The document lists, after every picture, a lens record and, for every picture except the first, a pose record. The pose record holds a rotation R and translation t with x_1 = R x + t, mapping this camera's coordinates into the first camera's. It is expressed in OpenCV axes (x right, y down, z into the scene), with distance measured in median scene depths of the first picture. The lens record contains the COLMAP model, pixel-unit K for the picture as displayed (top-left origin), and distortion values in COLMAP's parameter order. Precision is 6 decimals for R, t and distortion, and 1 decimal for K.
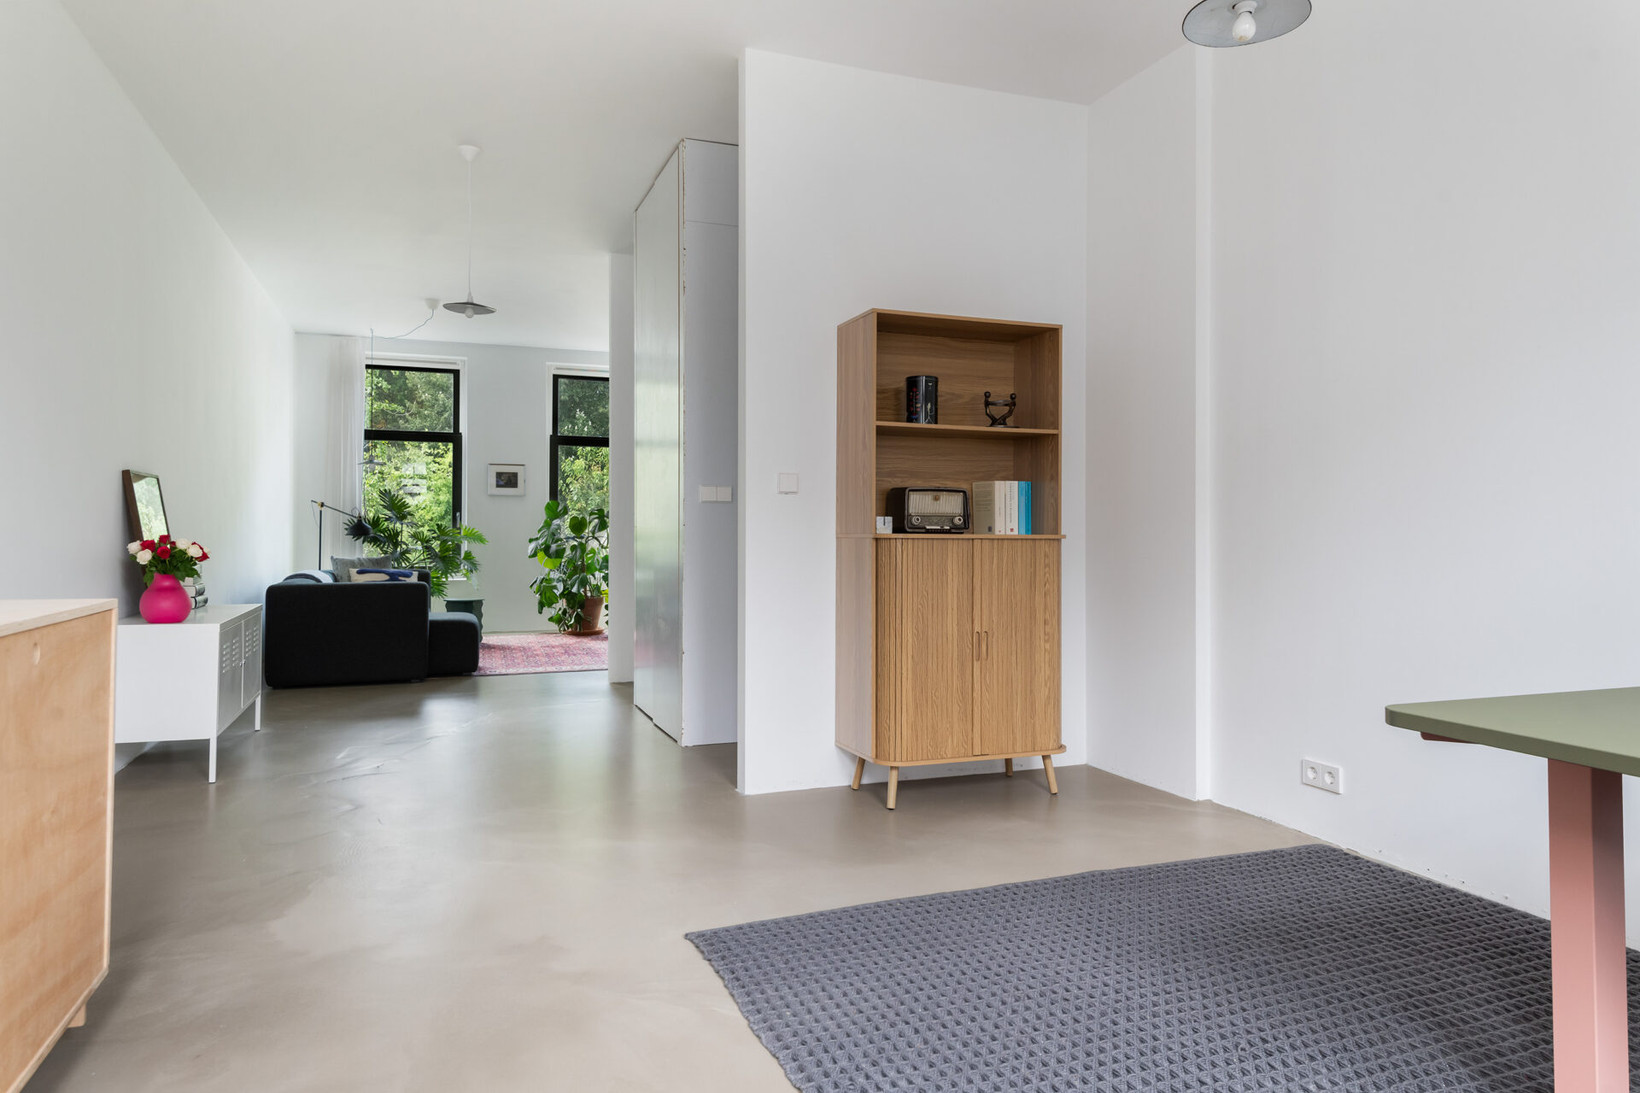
lens RADIAL K [[1057.1, 0, 821.2], [0, 1057.1, 537.0], [0, 0, 1]] dist [-0.002131, 0.000177]
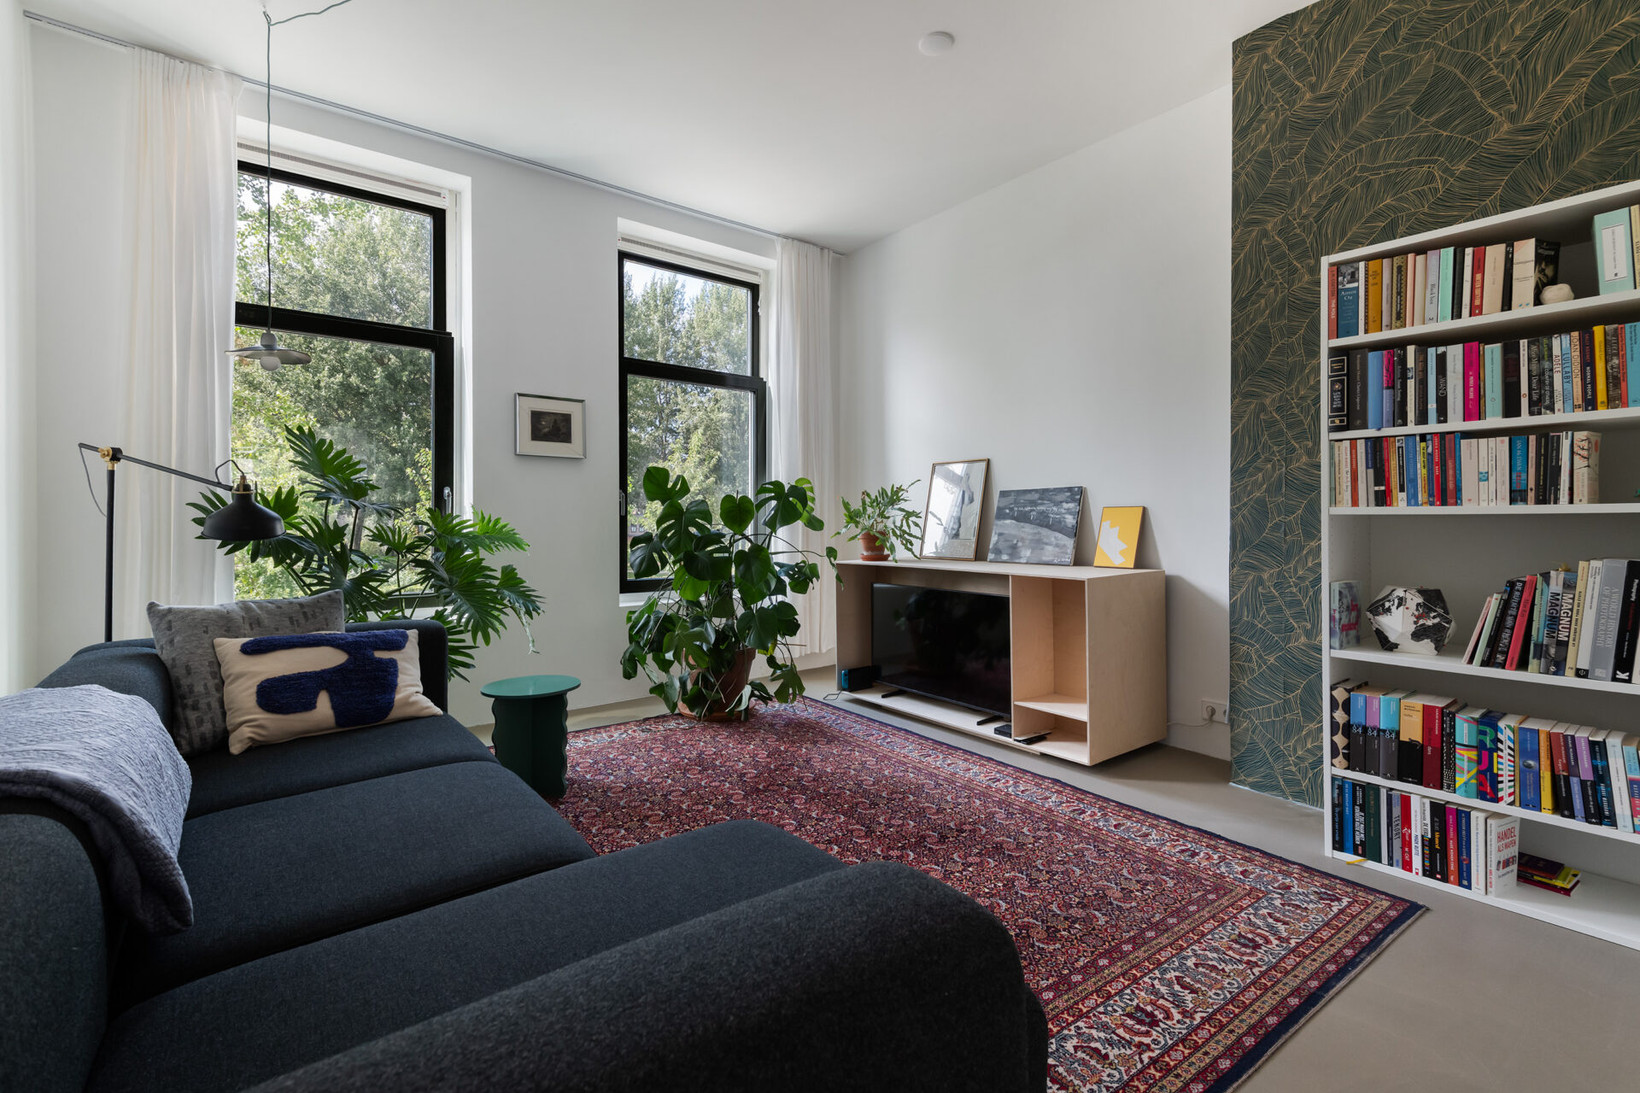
lens RADIAL K [[752.6, 0, 822.5], [0, 752.6, 526.9], [0, 0, 1]] dist [0.023089, -0.016267]
pose [[0.954774, -0.005827, 0.297276, -0.305018], [0.004435, 0.999976, 0.005356, -0.005785], [-0.297300, -0.003796, 0.954776, 0.651465]]
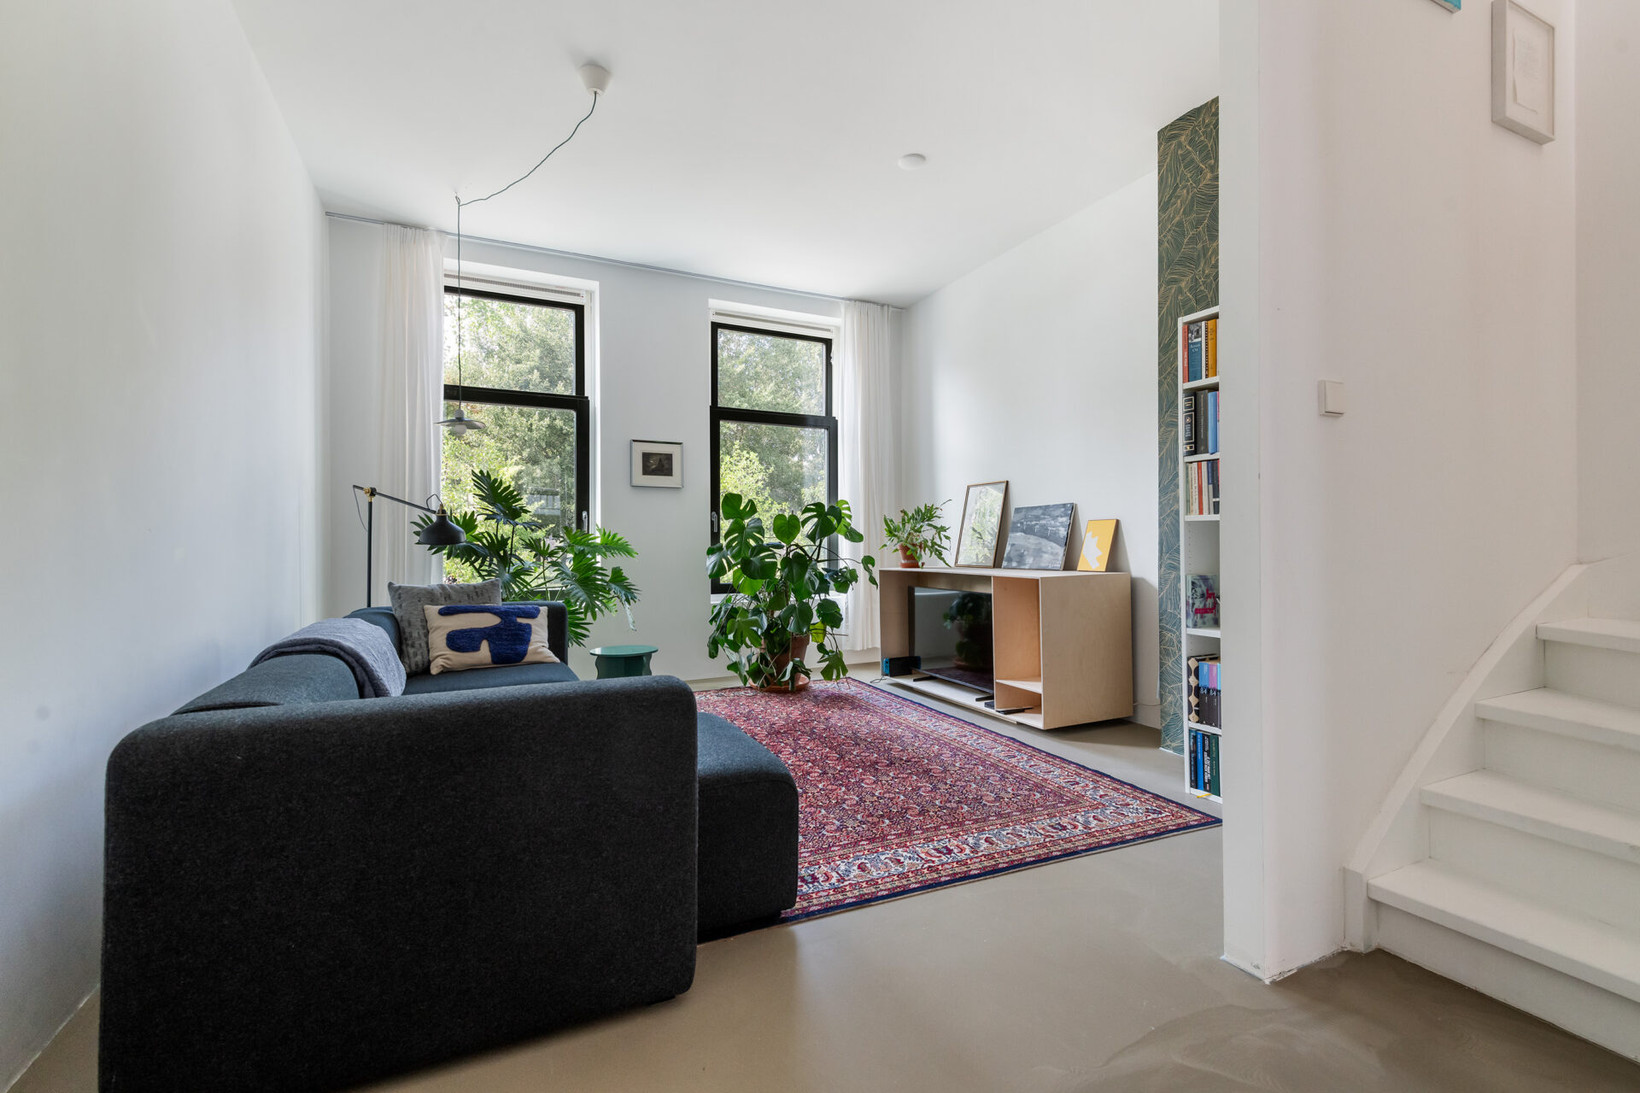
lens RADIAL K [[741.2, 0, 820.0], [0, 741.2, 546.5], [0, 0, 1]] dist [0.019352, -0.000123]
pose [[0.996461, -0.007630, 0.083707, -0.252722], [0.007739, 0.999970, -0.000968, 0.001402], [-0.083697, 0.001613, 0.996490, 0.551075]]
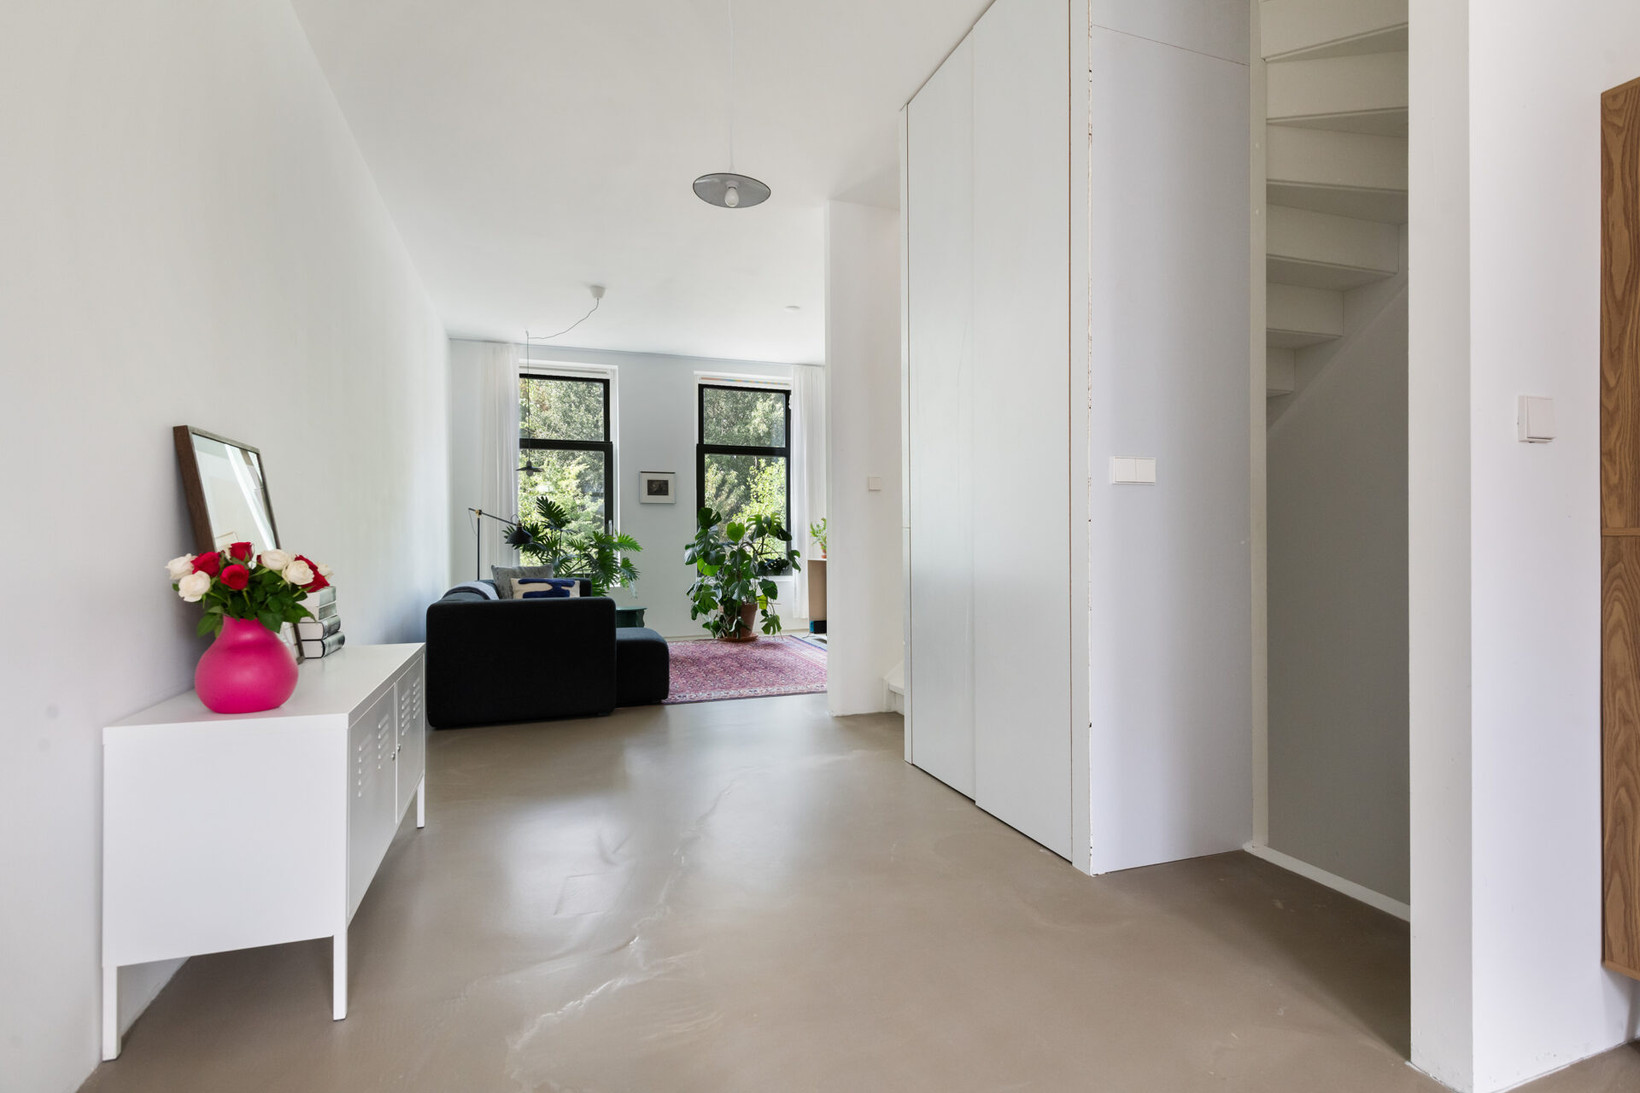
lens RADIAL K [[795.4, 0, 816.2], [0, 795.4, 553.5], [0, 0, 1]] dist [0.002095, -0.013496]
pose [[0.999691, -0.009831, -0.022839, -0.140669], [0.010144, 0.999856, 0.013636, 0.000385], [0.022702, -0.013863, 0.999646, 0.263111]]
